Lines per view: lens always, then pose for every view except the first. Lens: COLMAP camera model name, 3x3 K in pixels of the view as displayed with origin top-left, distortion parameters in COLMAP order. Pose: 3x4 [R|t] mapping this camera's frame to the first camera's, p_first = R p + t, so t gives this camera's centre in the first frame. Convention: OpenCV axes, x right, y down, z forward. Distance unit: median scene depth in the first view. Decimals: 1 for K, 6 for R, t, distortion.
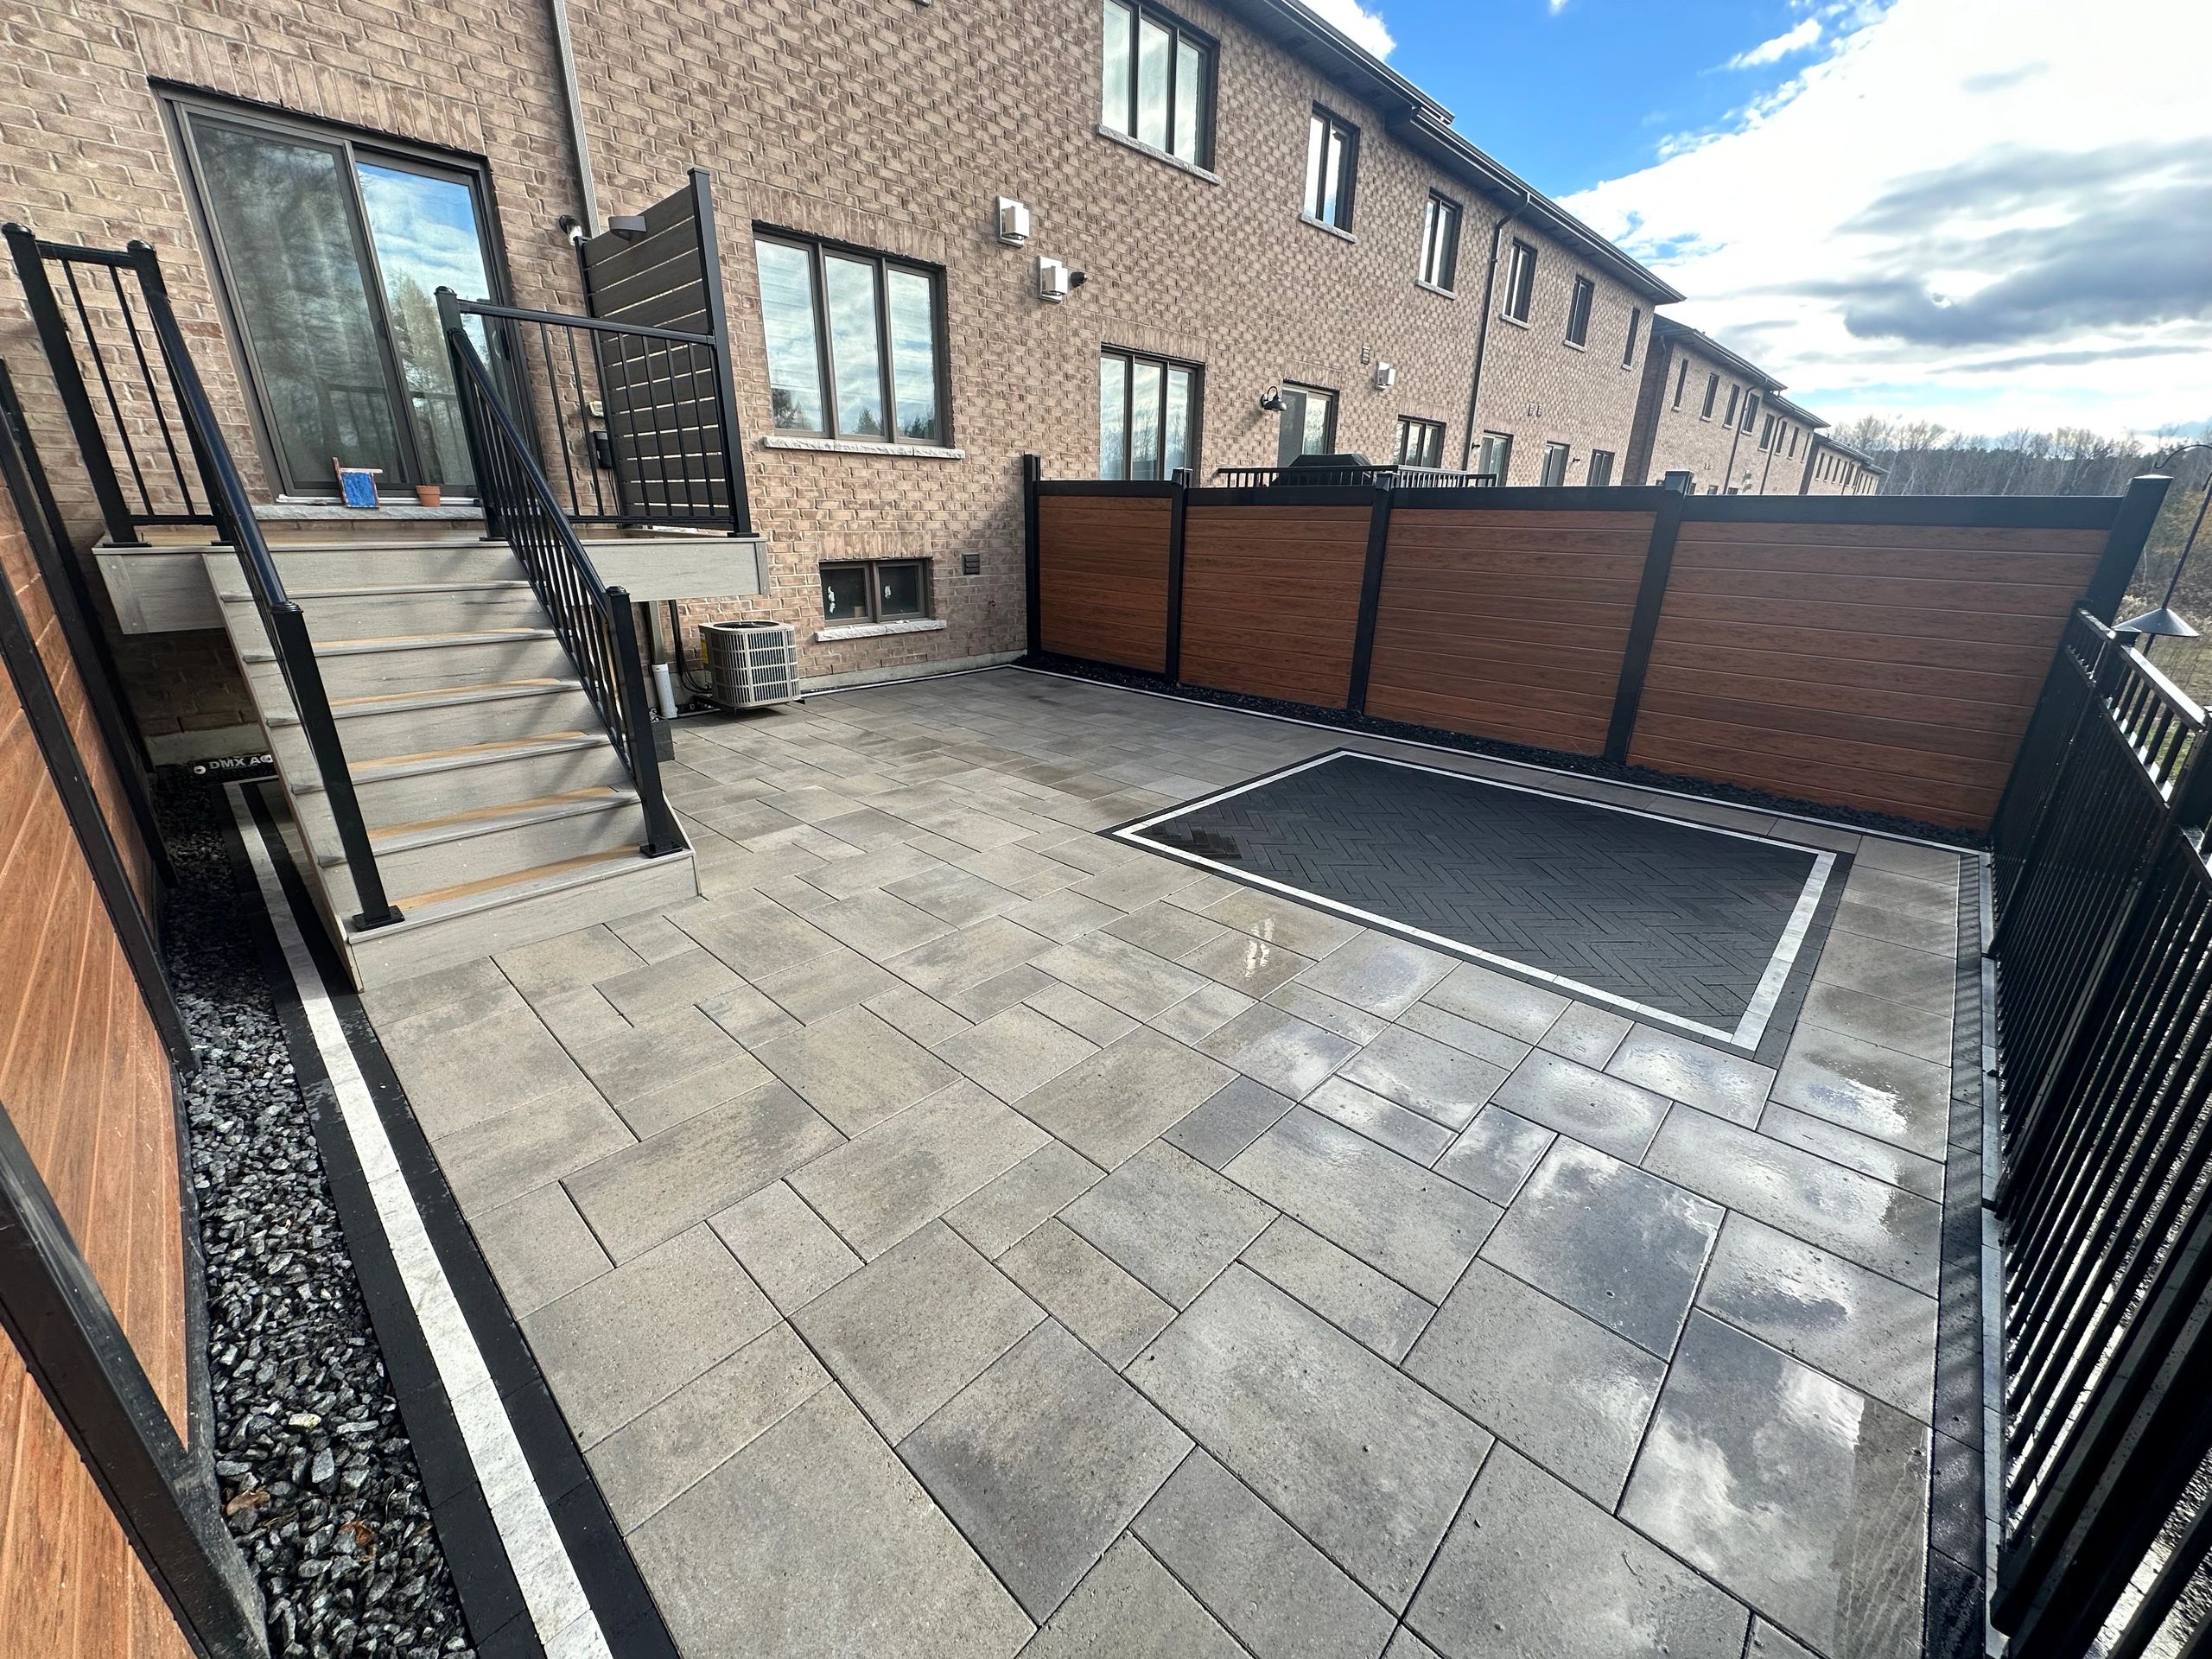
lens RADIAL K [[876.8, 0, 1103.2], [0, 876.8, 828.1], [0, 0, 1]] dist [-0.003119, 0.000467]
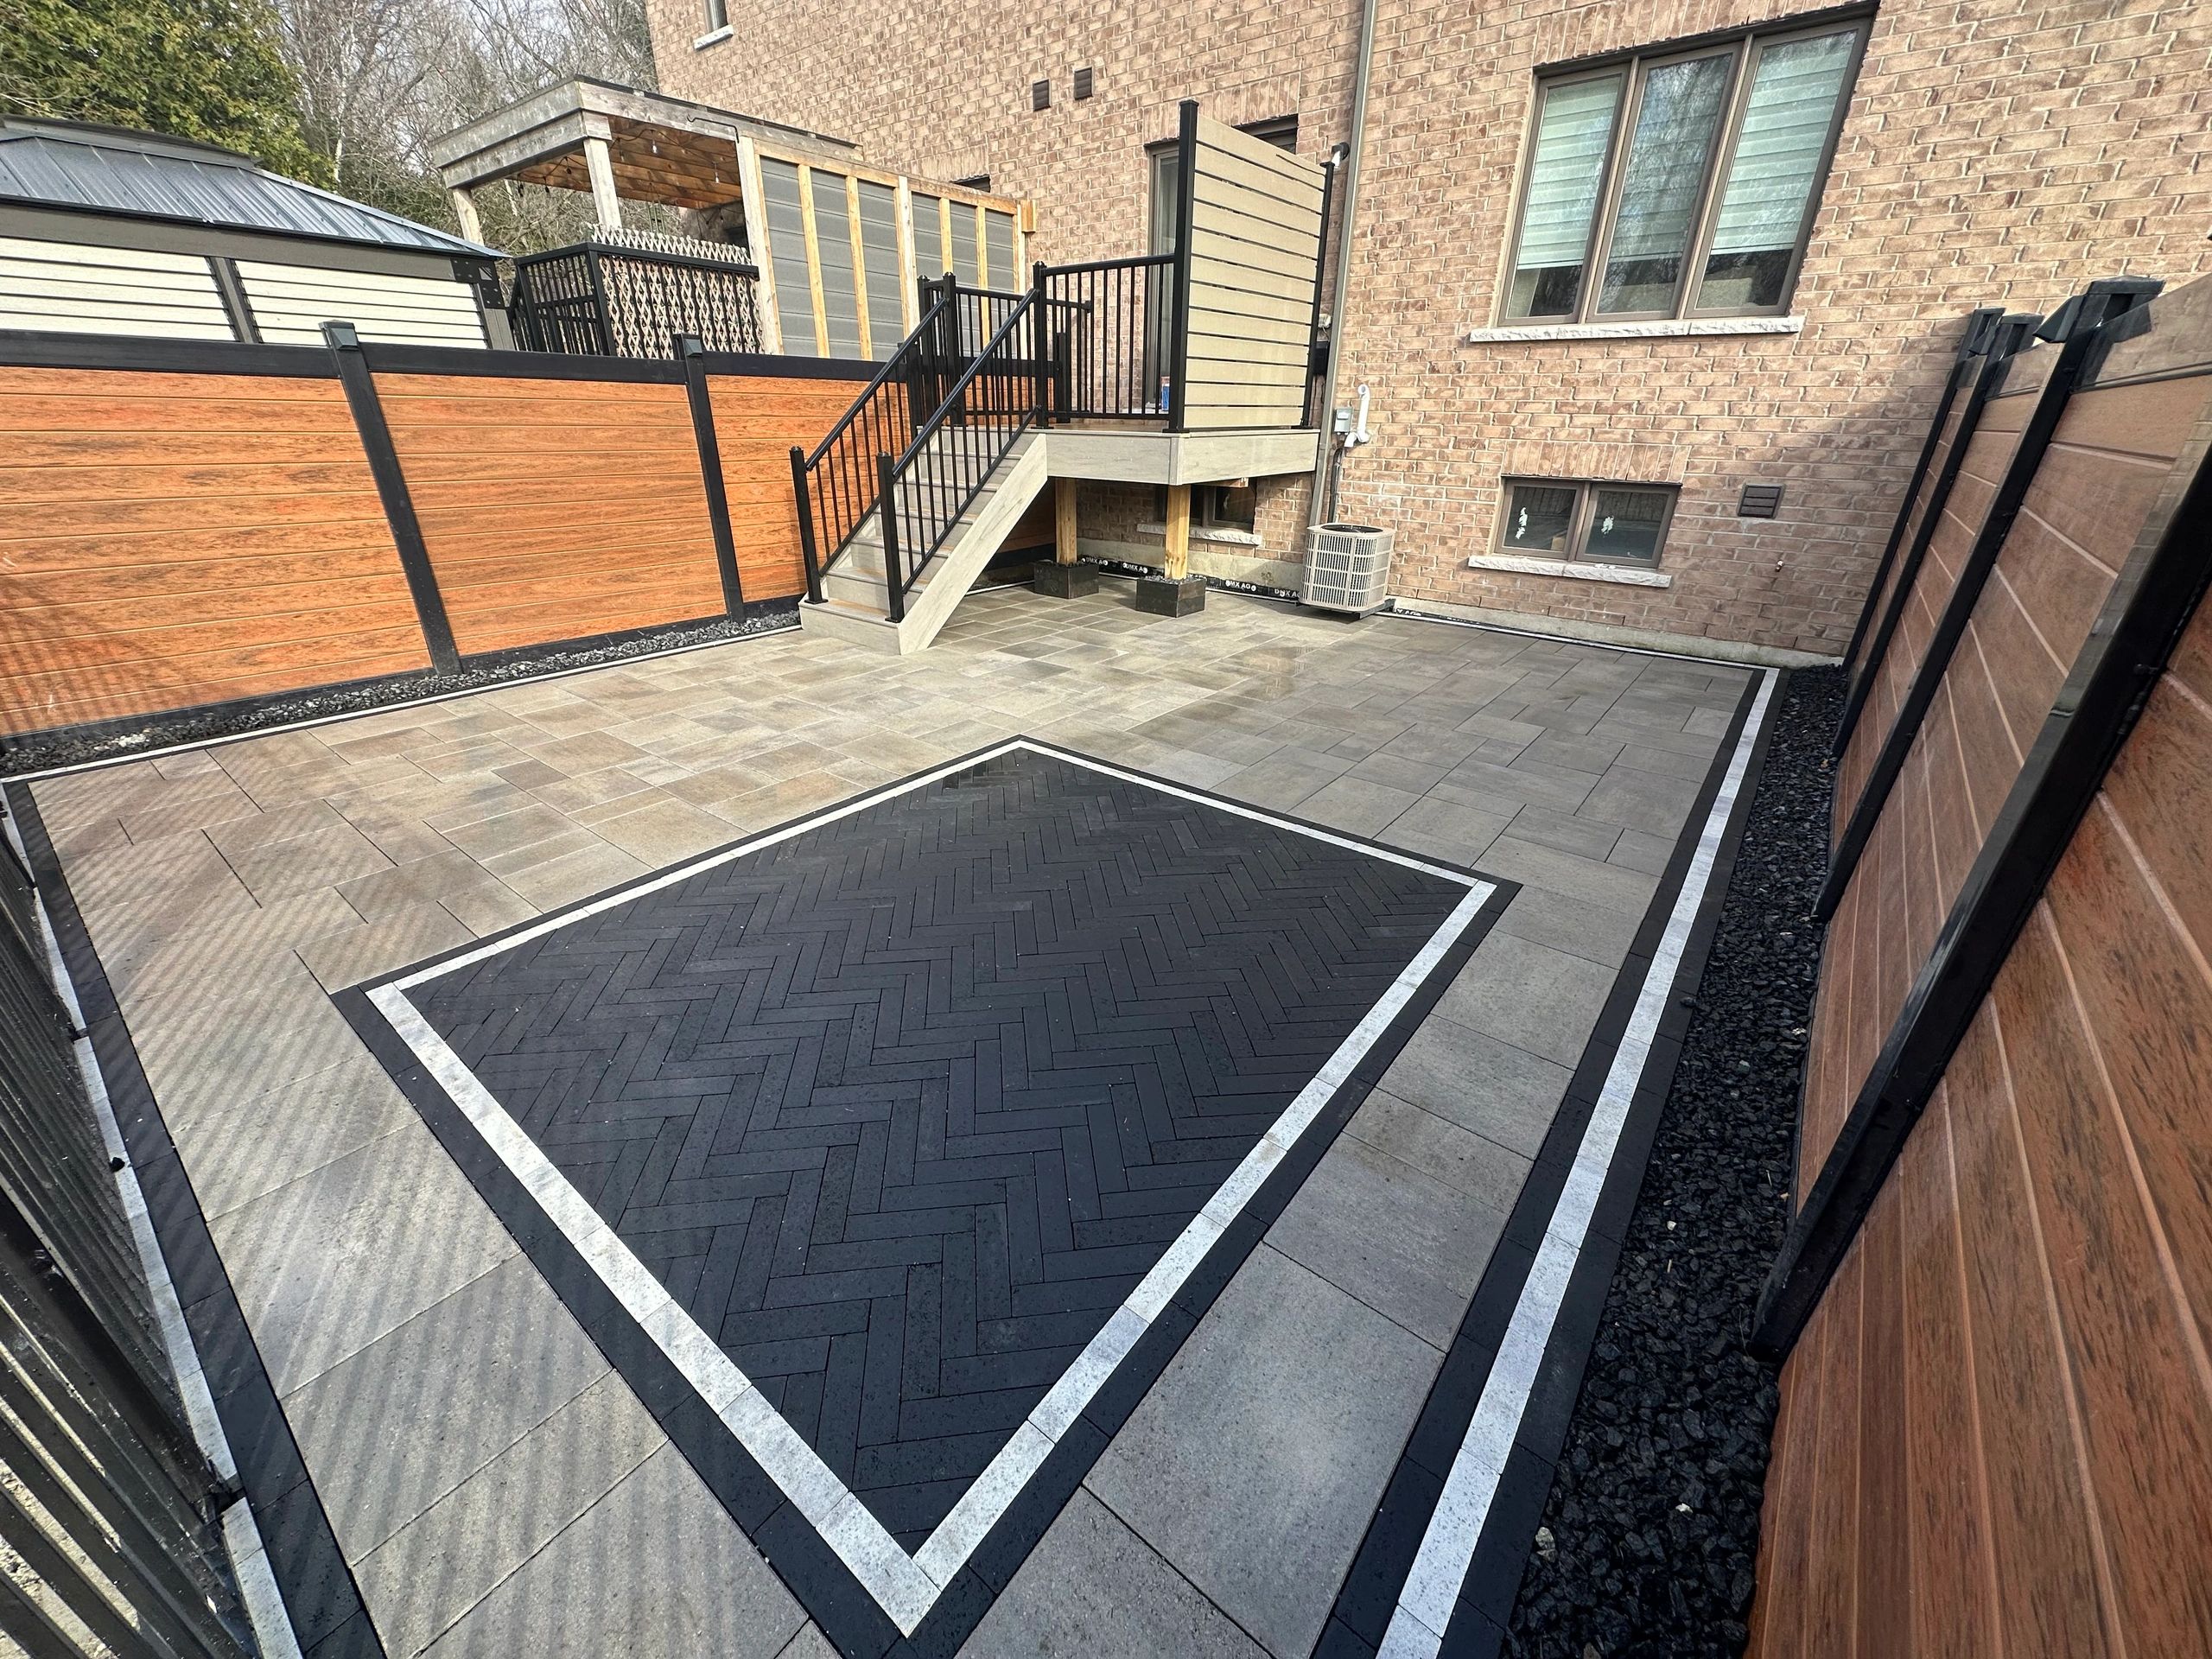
lens RADIAL K [[876.8, 0, 1103.1], [0, 876.8, 828.9], [0, 0, 1]] dist [-0.003119, 0.000467]
pose [[0.087198, 0.421025, -0.902848, 0.629562], [-0.349734, 0.861551, 0.367990, -0.201366], [0.932782, 0.283668, 0.222372, 0.589391]]
